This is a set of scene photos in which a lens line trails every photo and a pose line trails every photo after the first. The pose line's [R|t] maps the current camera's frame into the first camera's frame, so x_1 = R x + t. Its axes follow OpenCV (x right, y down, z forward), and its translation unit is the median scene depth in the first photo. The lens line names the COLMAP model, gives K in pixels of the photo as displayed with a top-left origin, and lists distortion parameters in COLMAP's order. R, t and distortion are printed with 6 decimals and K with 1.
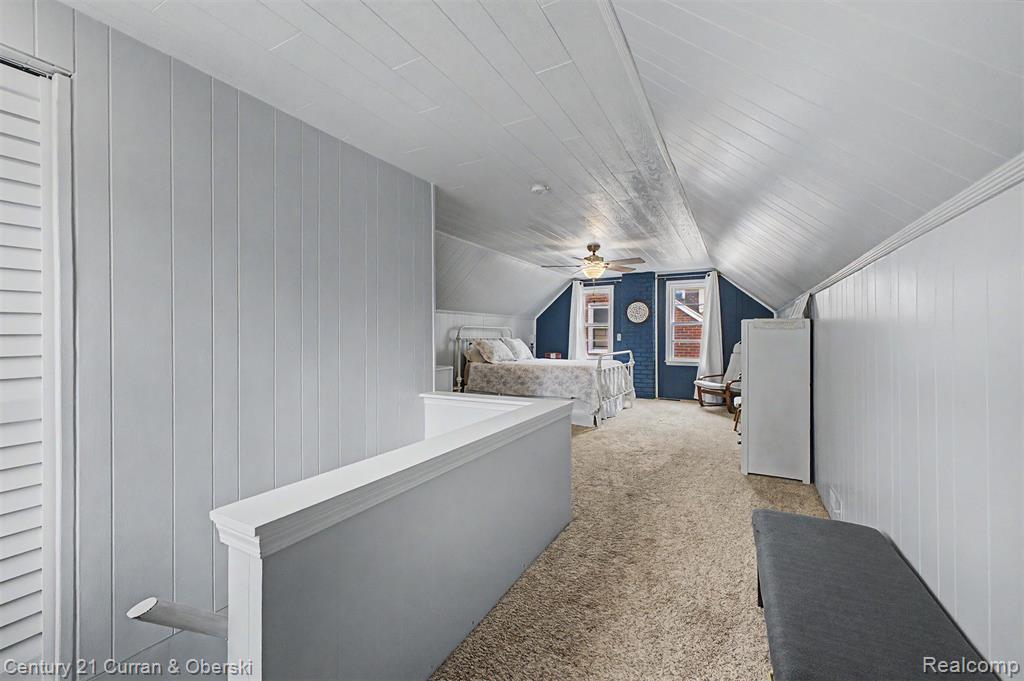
lens RADIAL K [[409.4, 0, 503.4], [0, 409.4, 332.9], [0, 0, 1]] dist [0.021574, -0.003963]
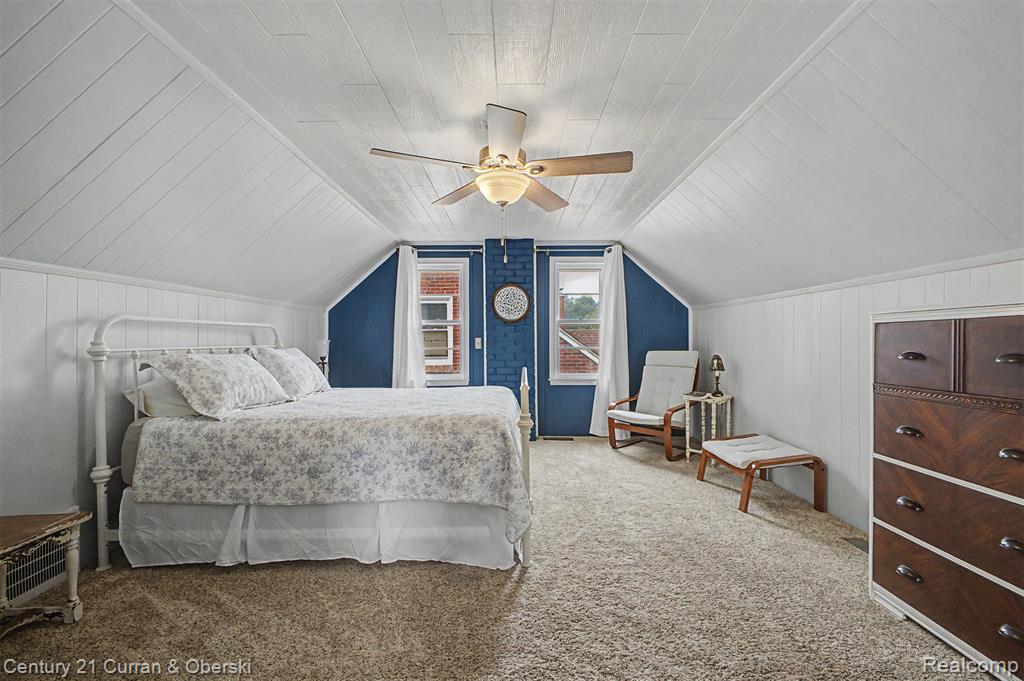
lens RADIAL K [[435.7, 0, 518.7], [0, 435.7, 343.1], [0, 0, 1]] dist [0.014965, -0.004471]
pose [[0.863497, -0.007998, 0.504290, 0.006638], [0.002228, 0.999925, 0.012044, 0.002676], [-0.504349, -0.009277, 0.863450, 0.485678]]
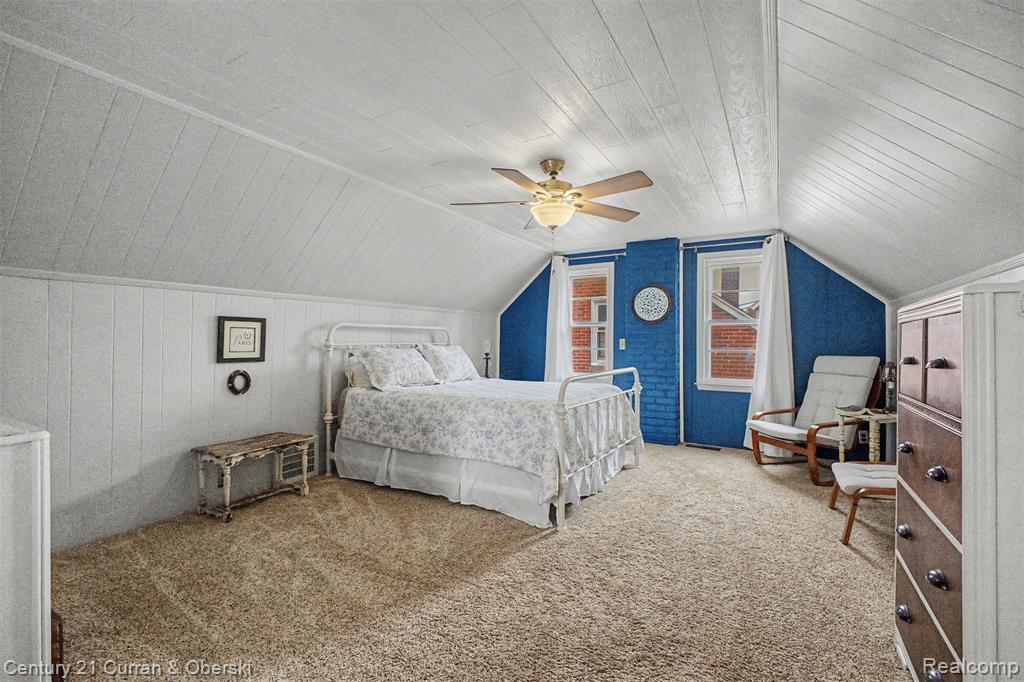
lens RADIAL K [[457.7, 0, 508.7], [0, 457.7, 337.6], [0, 0, 1]] dist [0.017883, -0.001839]
pose [[0.999919, 0.004380, -0.011923, 0.138226], [-0.004410, 0.999987, -0.002454, 0.003190], [0.011912, 0.002507, 0.999926, 0.349801]]
